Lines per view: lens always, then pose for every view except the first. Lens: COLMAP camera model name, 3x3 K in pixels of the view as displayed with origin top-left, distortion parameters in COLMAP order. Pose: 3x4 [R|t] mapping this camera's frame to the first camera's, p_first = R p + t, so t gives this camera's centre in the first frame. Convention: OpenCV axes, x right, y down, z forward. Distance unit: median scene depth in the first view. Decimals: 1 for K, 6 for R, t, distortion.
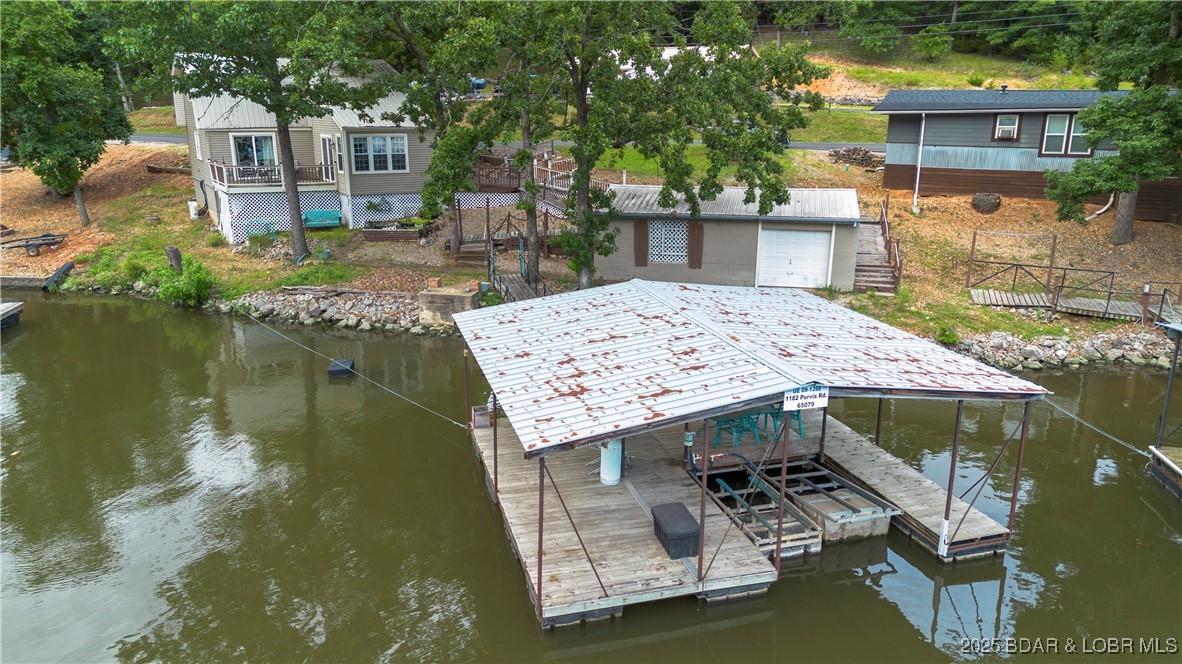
lens RADIAL K [[853.4, 0, 594.0], [0, 853.4, 331.1], [0, 0, 1]] dist [0.050776, -0.033884]
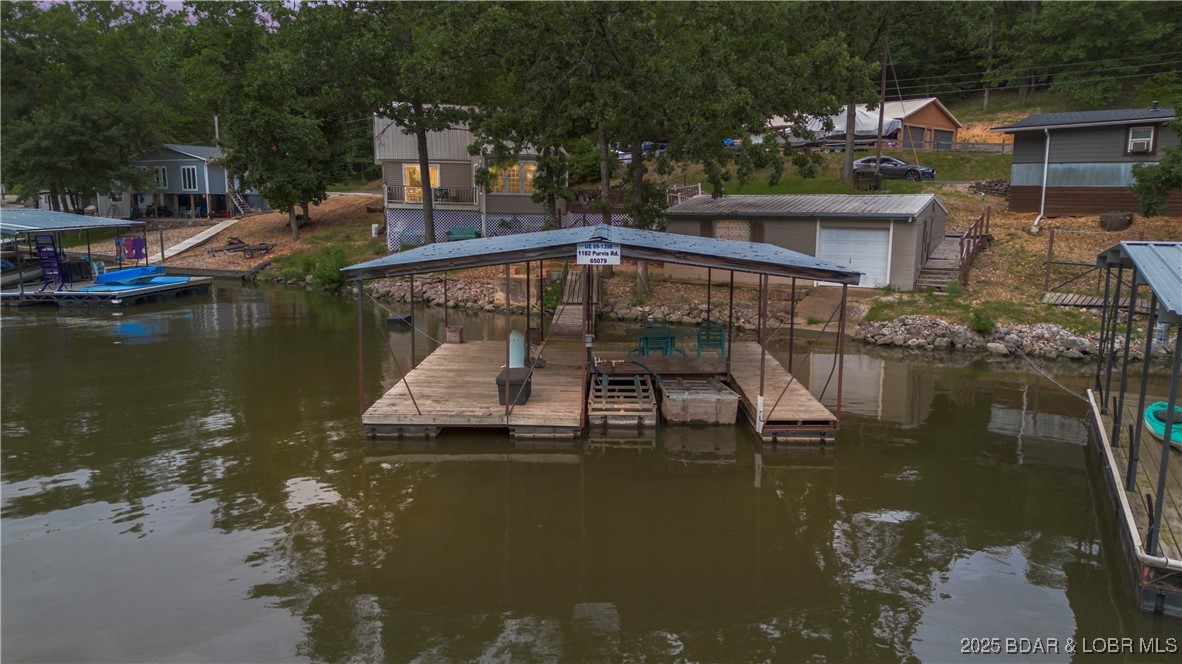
lens RADIAL K [[853.4, 0, 589.4], [0, 853.4, 326.1], [0, 0, 1]] dist [0.050776, -0.033884]
pose [[0.953825, 0.046676, -0.296713, 0.249834], [-0.080095, 0.991607, -0.101488, 0.124886], [0.289486, 0.120567, 0.949559, -0.027308]]
